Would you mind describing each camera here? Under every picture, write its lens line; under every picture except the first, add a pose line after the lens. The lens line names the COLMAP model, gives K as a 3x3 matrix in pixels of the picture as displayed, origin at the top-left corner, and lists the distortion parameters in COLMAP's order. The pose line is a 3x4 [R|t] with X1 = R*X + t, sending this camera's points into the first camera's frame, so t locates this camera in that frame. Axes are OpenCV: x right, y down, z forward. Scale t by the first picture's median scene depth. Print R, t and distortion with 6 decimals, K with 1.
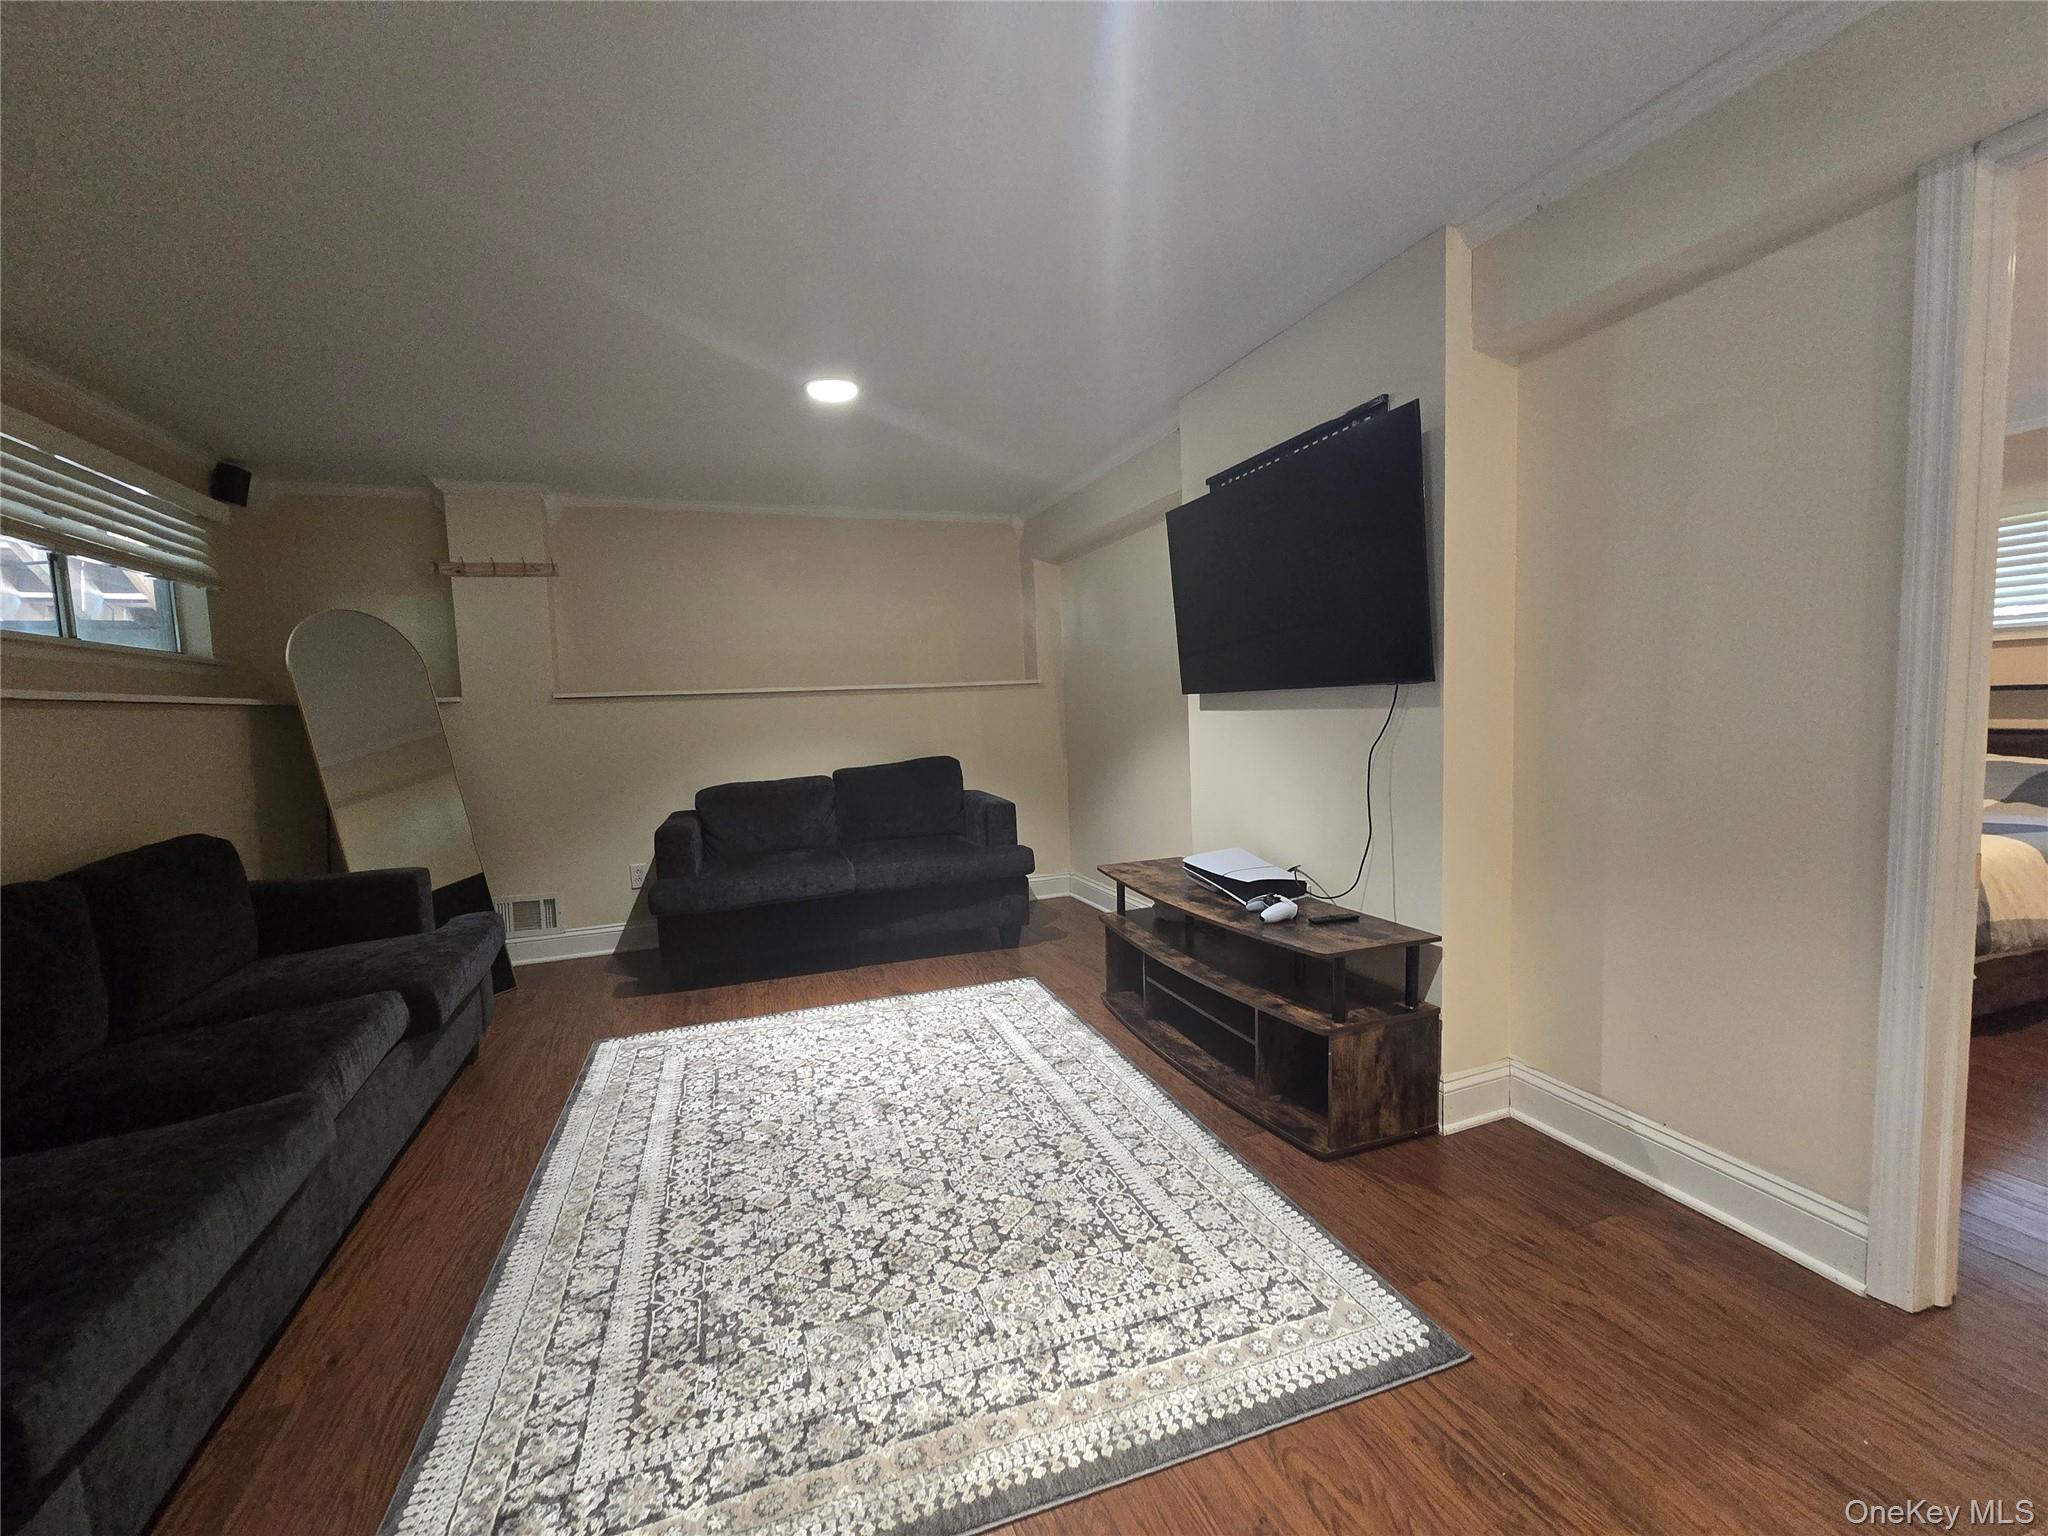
lens RADIAL K [[836.8, 0, 1024.0], [0, 836.8, 768.0], [0, 0, 1]] dist [-0.002358, -0.000410]
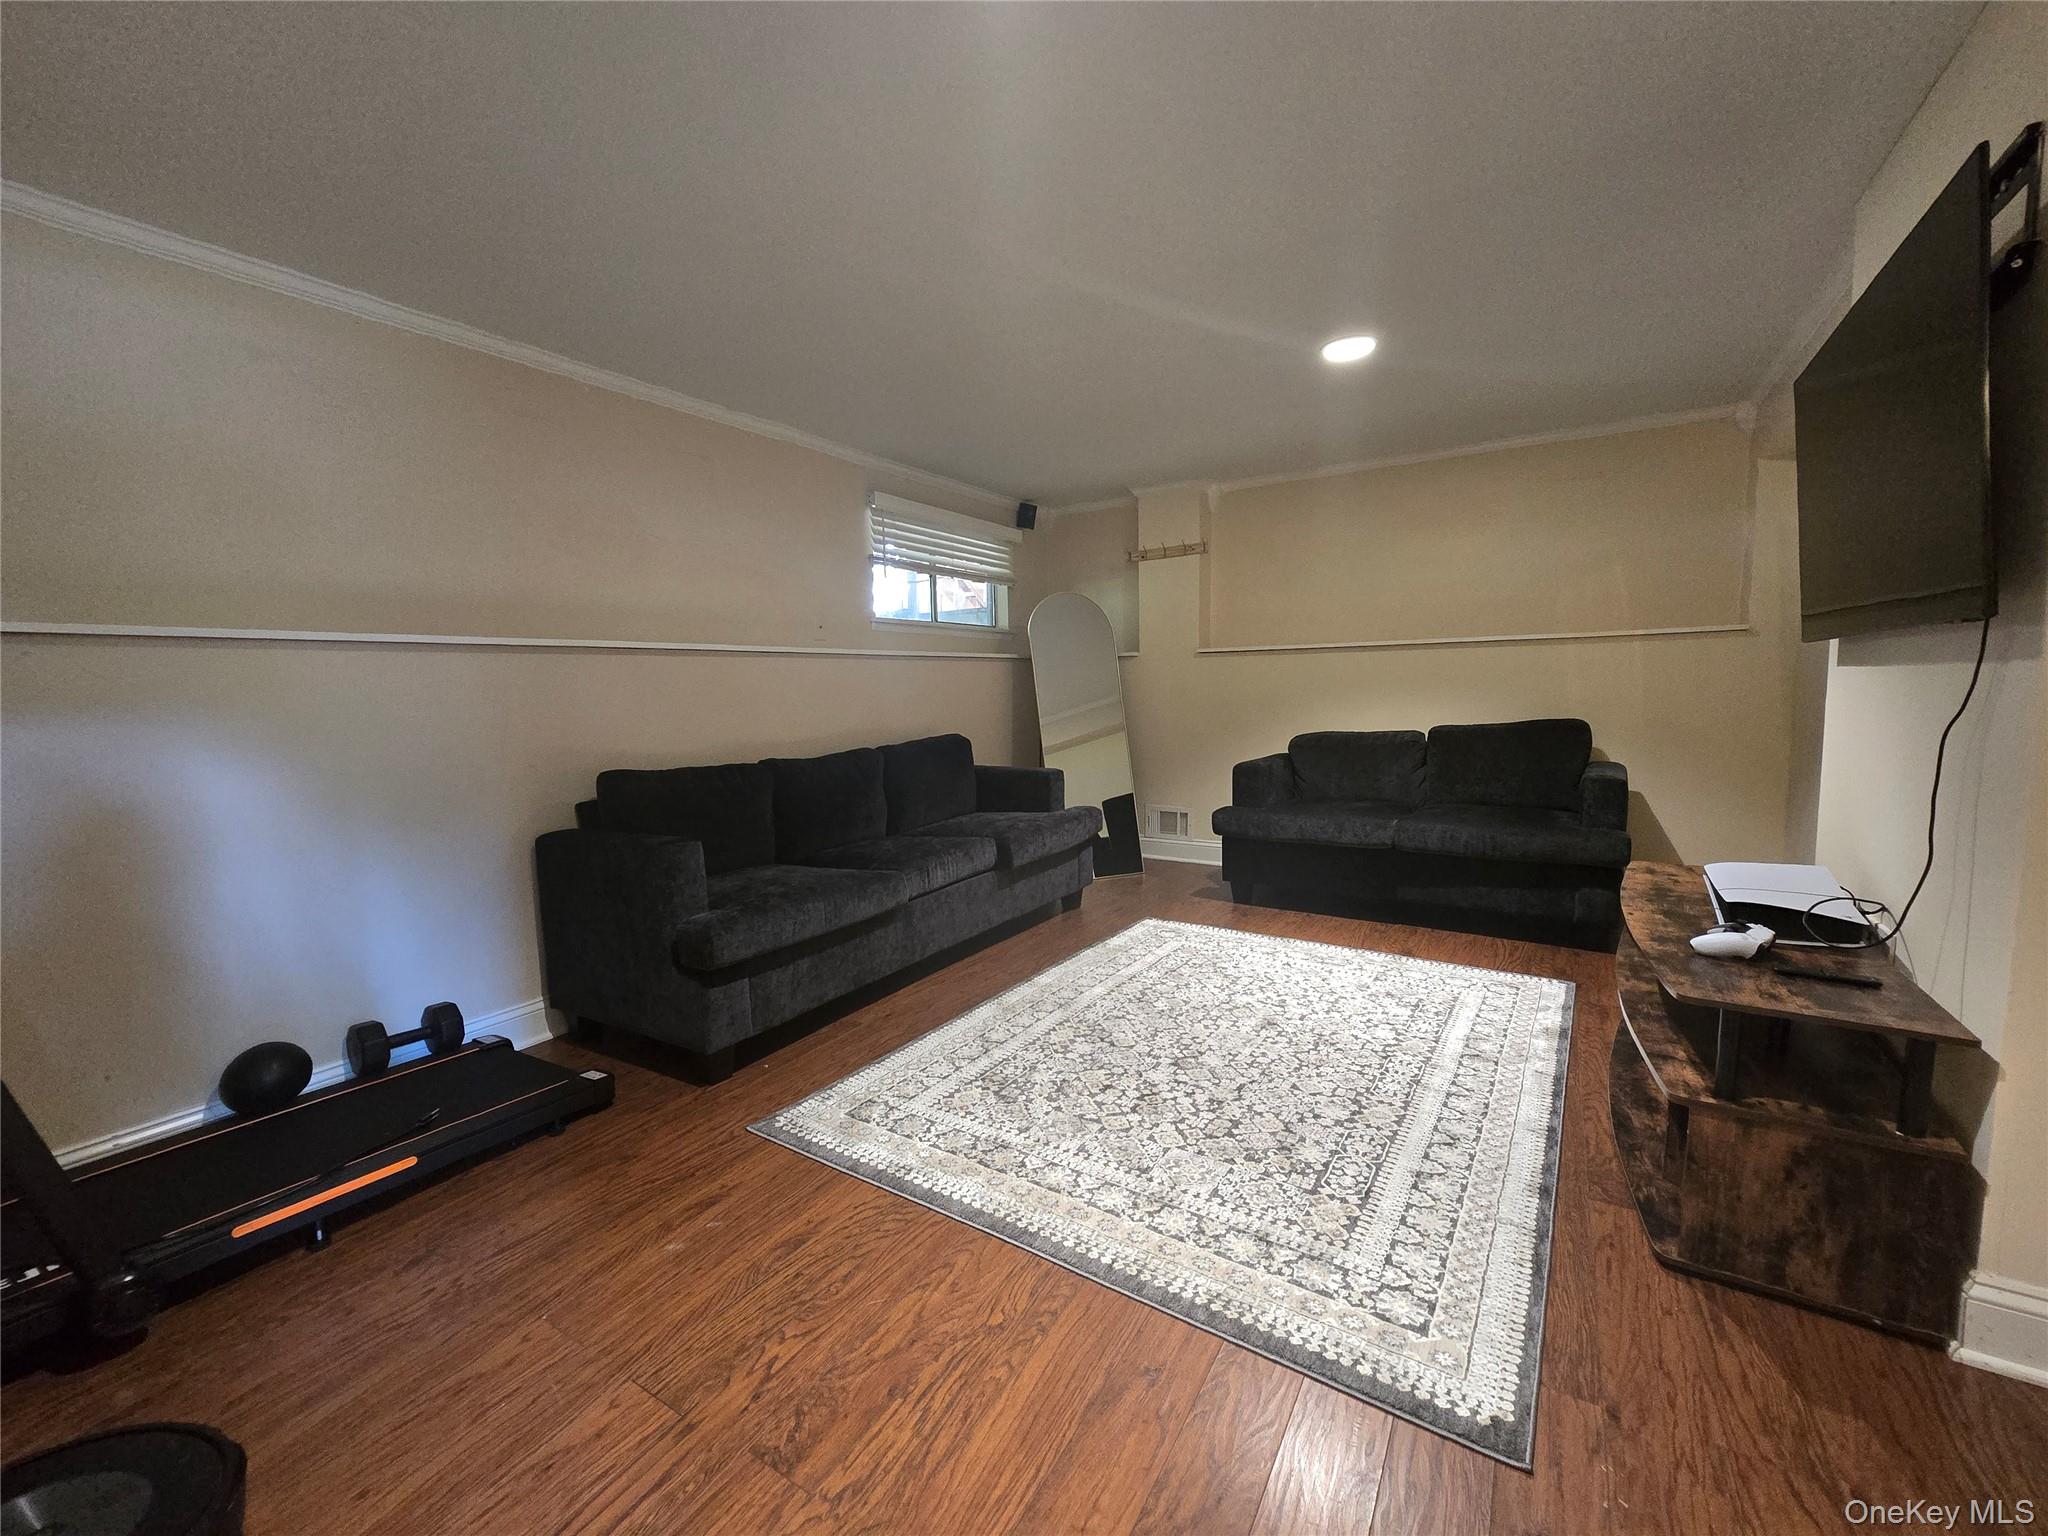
lens RADIAL K [[836.8, 0, 1024.0], [0, 836.8, 768.0], [0, 0, 1]] dist [-0.002358, -0.000410]
pose [[0.601562, 0.102170, -0.792265, 0.496021], [-0.059422, 0.994763, 0.083165, -0.003090], [0.796613, -0.002950, 0.604483, 0.079759]]
